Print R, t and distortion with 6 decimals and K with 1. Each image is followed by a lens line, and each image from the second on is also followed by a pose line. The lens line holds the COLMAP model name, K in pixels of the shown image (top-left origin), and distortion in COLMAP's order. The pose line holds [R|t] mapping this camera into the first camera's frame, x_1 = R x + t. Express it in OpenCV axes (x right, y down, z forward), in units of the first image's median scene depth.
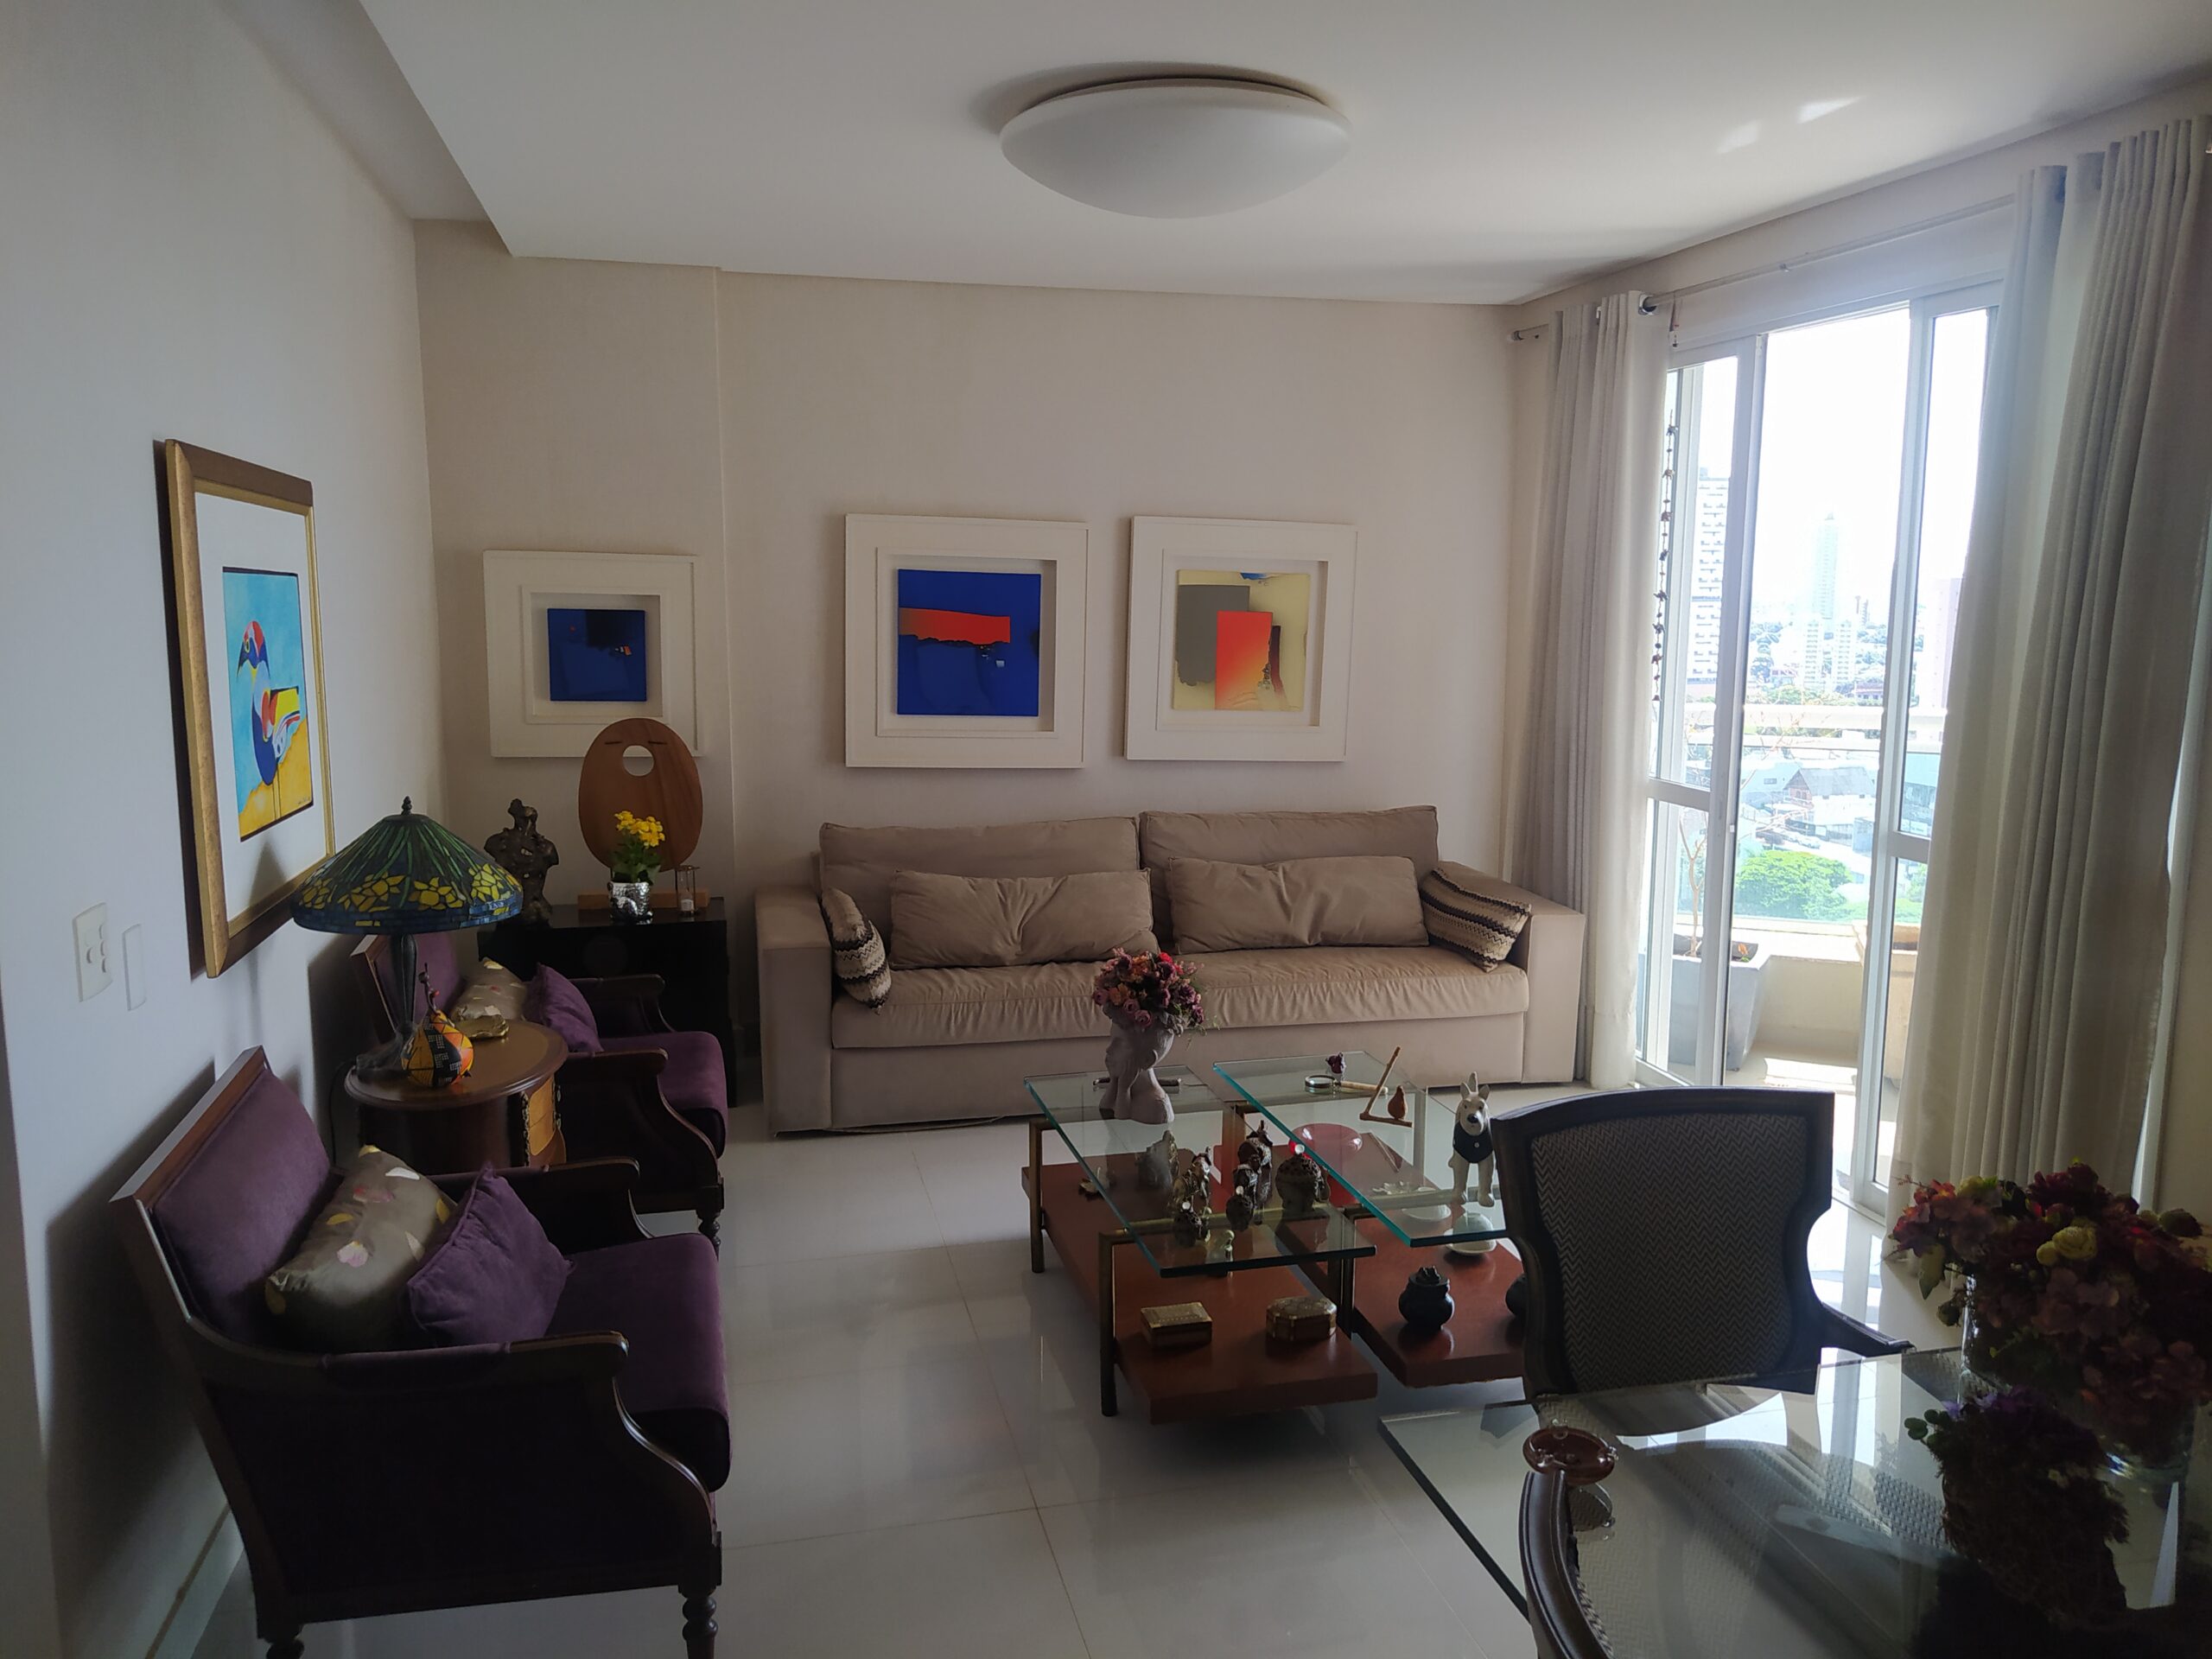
lens RADIAL K [[1611.3, 0, 1062.5], [0, 1611.3, 830.5], [0, 0, 1]] dist [0.108516, -0.145748]
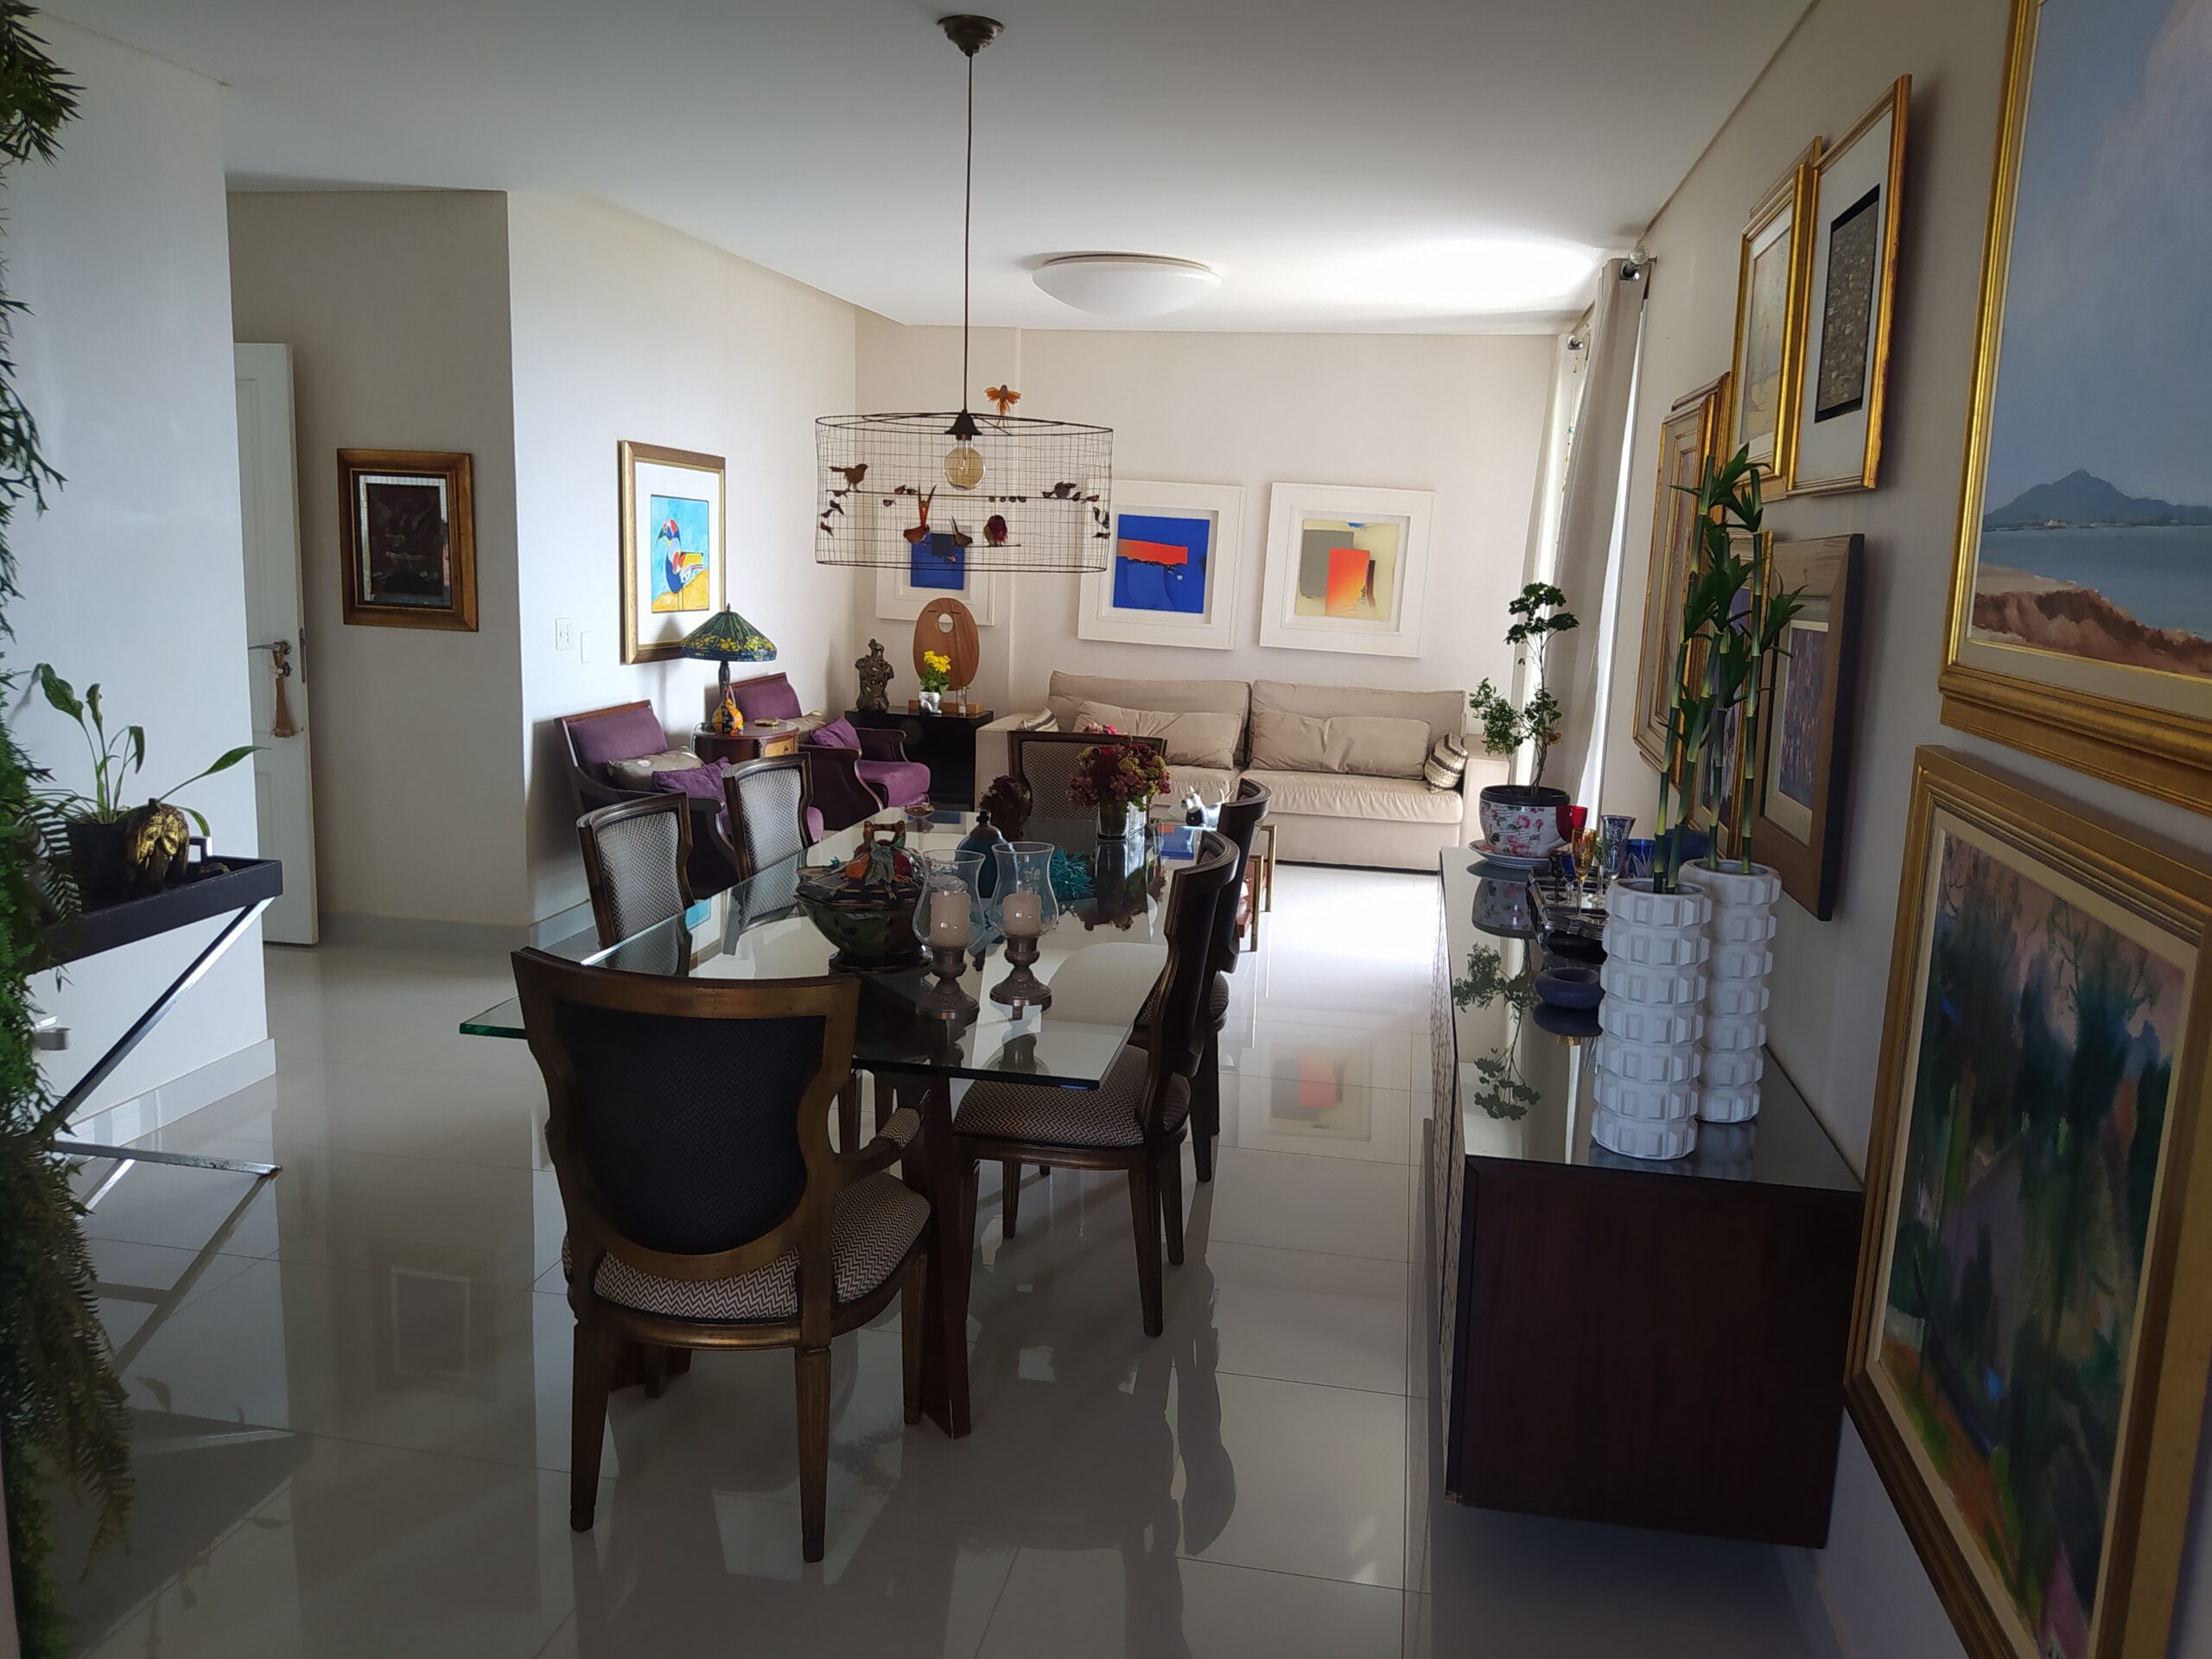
lens RADIAL K [[1678.9, 0, 1121.1], [0, 1678.9, 826.3], [0, 0, 1]] dist [0.111420, -0.195907]
pose [[0.913451, 0.097667, -0.395055, 0.611295], [-0.094030, 0.995158, 0.028609, 0.099155], [0.395937, 0.011014, 0.918212, -0.529968]]
